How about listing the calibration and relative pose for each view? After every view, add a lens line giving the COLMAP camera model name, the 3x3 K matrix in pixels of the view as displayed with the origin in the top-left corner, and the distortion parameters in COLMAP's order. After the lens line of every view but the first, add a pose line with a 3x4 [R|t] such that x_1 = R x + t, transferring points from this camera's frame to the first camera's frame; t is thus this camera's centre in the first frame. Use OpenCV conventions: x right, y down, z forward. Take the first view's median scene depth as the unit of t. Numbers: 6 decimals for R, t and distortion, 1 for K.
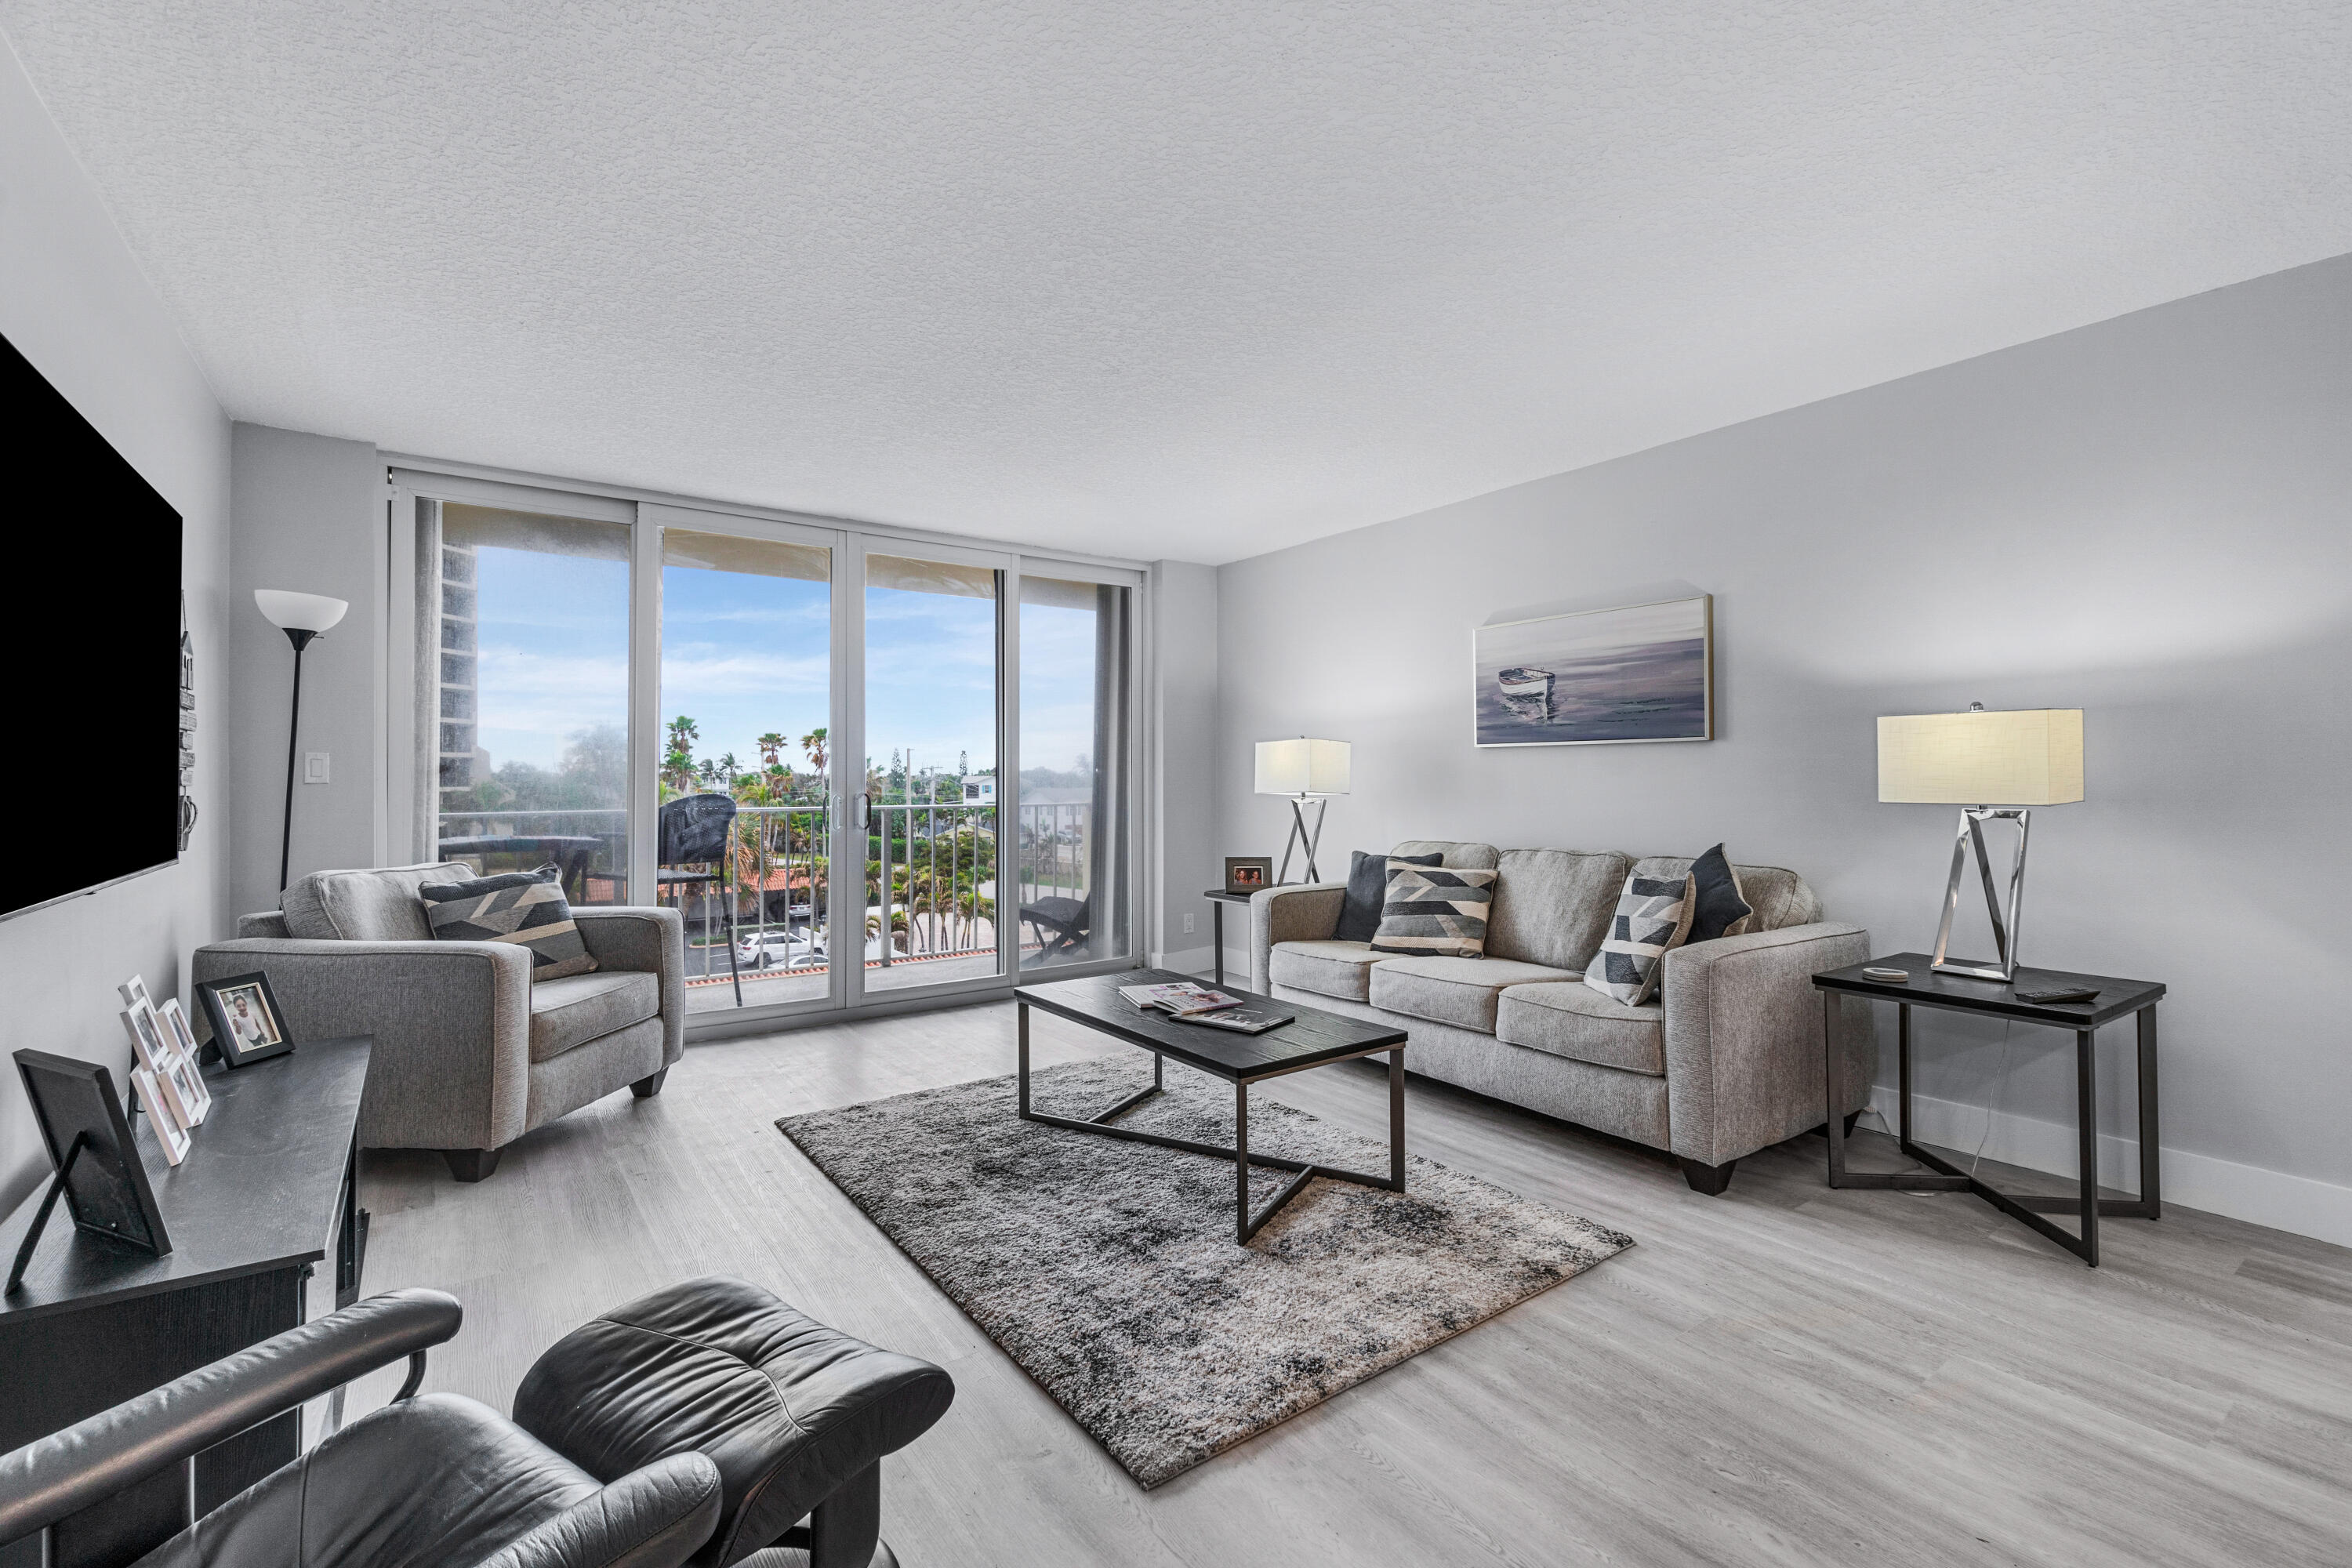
lens RADIAL K [[1026.2, 0, 1167.4], [0, 1026.2, 764.1], [0, 0, 1]] dist [-0.000608, 0.000030]
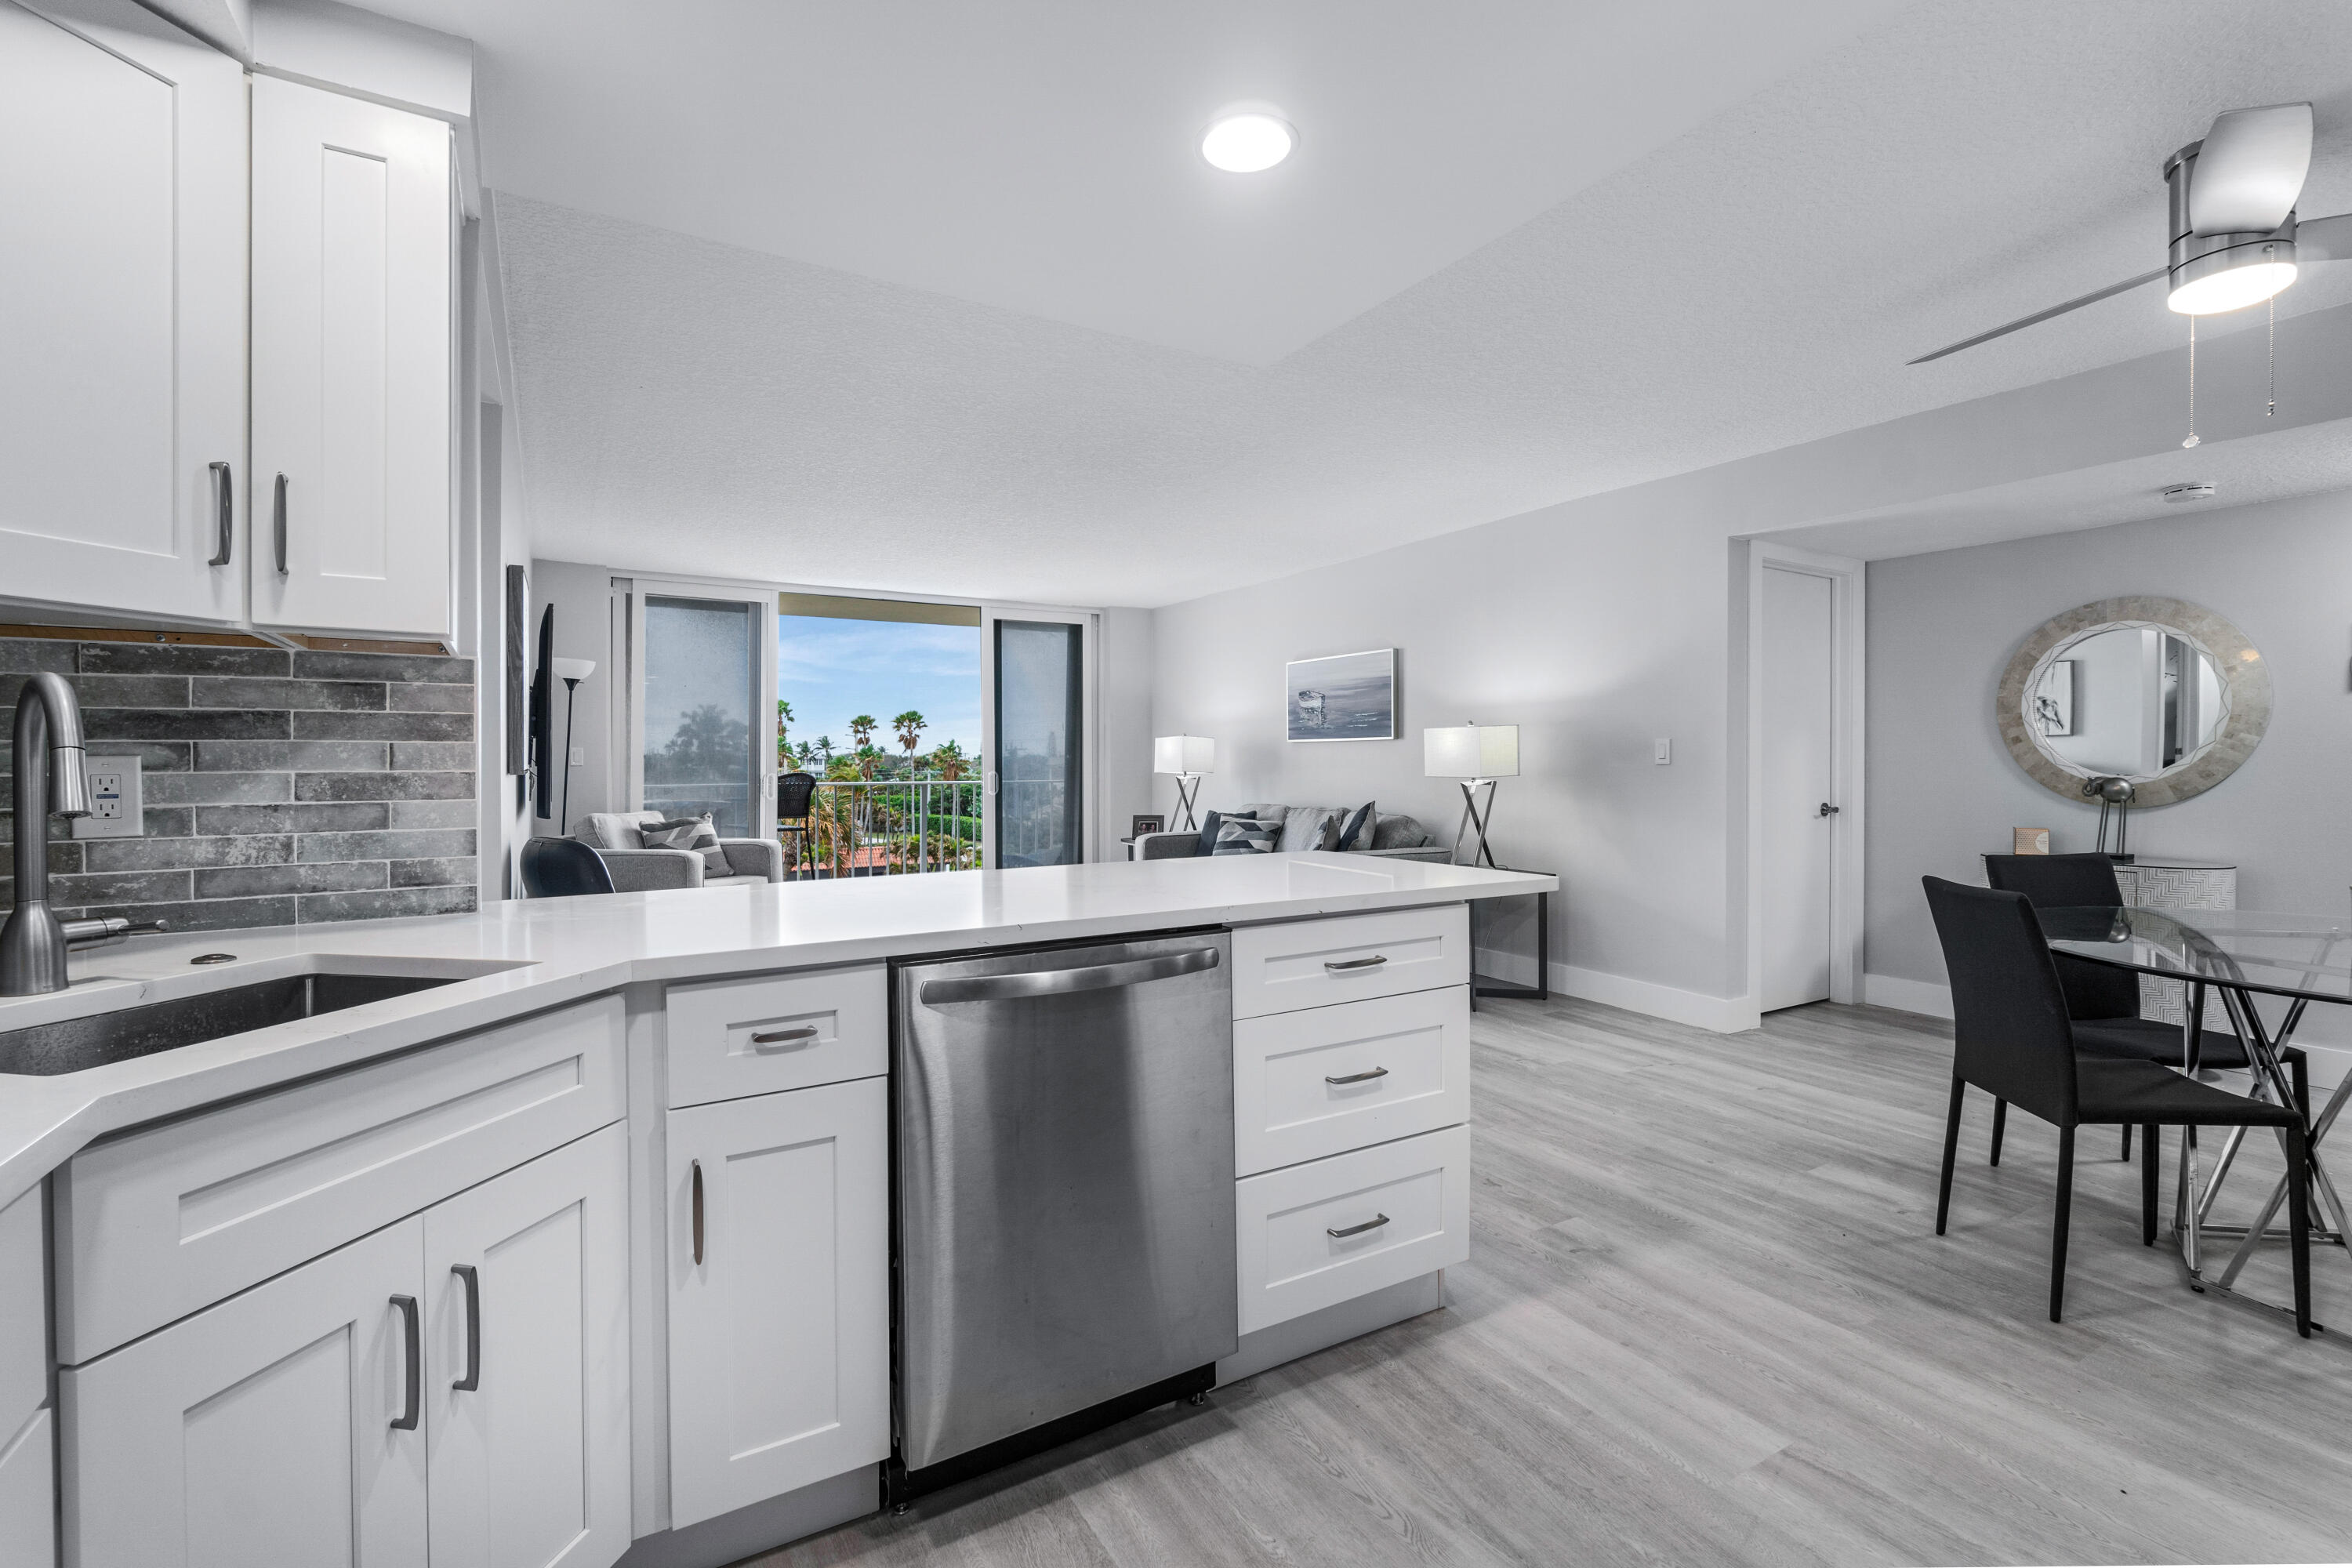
lens RADIAL K [[1046.6, 0, 1171.9], [0, 1046.6, 771.5], [0, 0, 1]] dist [-0.001645, -0.000083]
pose [[0.996568, 0.000911, -0.082769, 0.323448], [0.001179, 0.999682, 0.025202, -0.014866], [0.082766, -0.025213, 0.996250, -0.688885]]
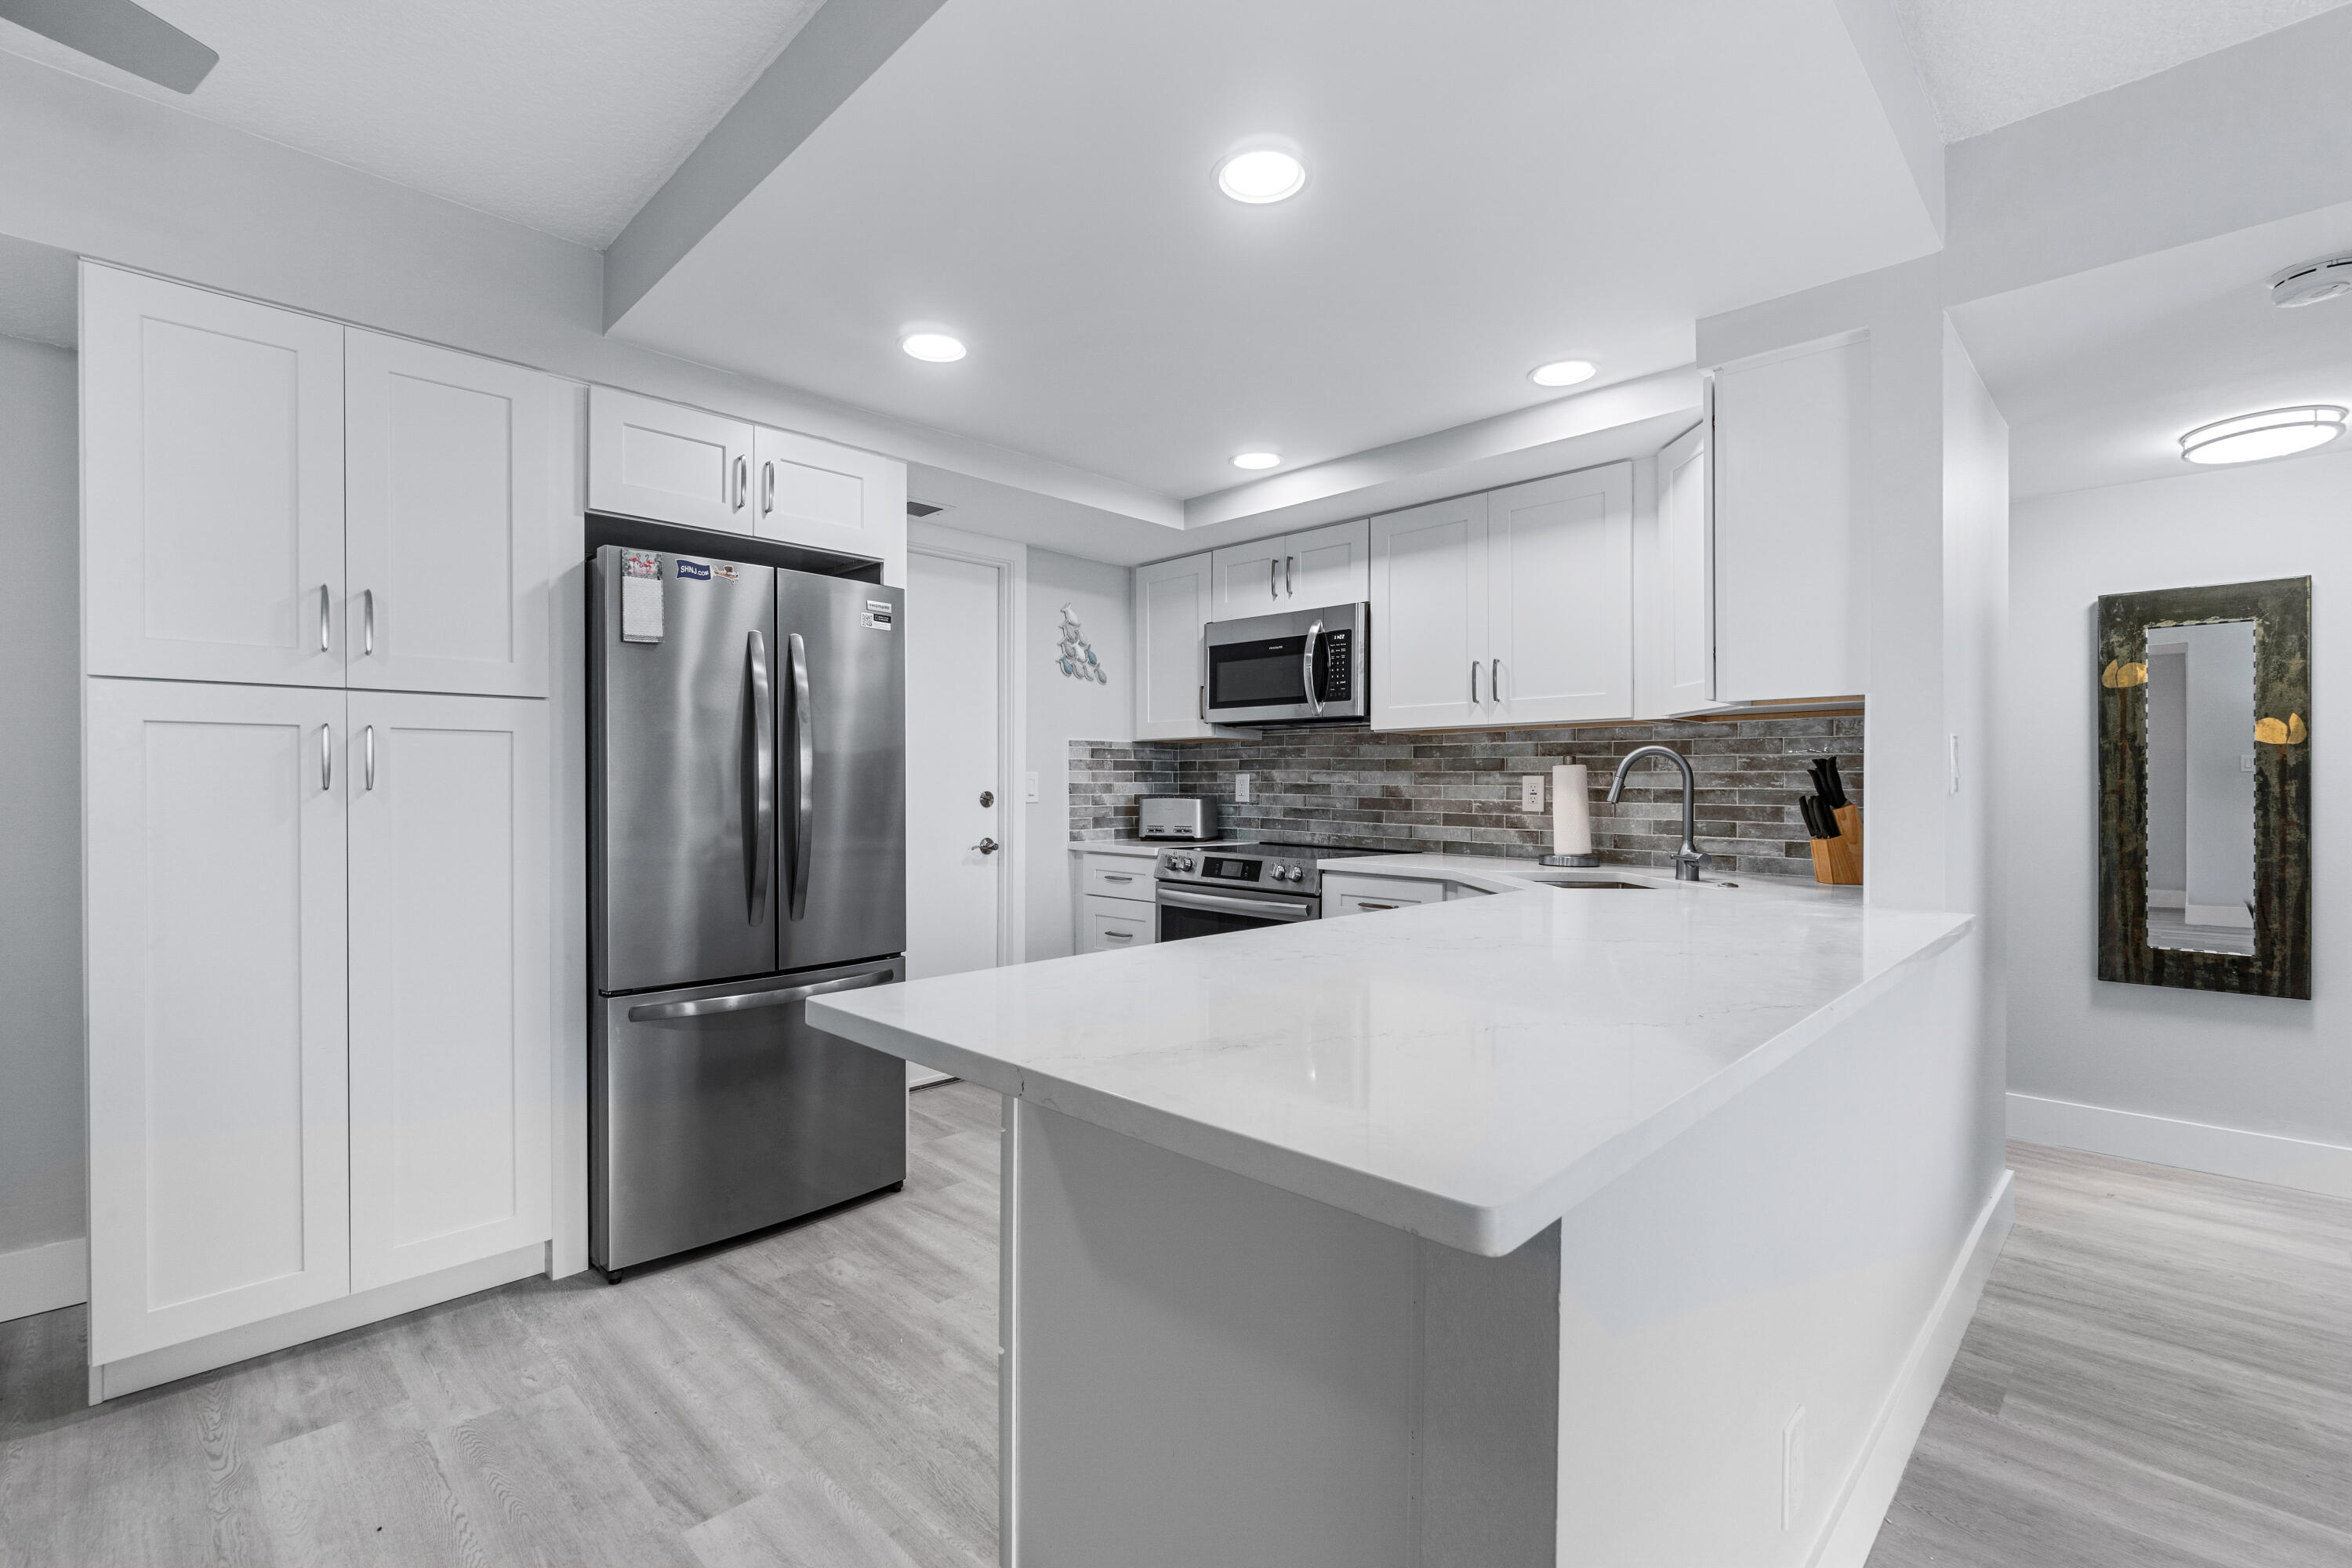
lens RADIAL K [[1037.8, 0, 1166.7], [0, 1037.8, 795.5], [0, 0, 1]] dist [-0.002763, -0.000217]
pose [[-0.985112, 0.000916, -0.171914, 0.447029], [0.002035, 0.999978, -0.006329, 0.004290], [0.171904, -0.006585, -0.985092, 0.289955]]
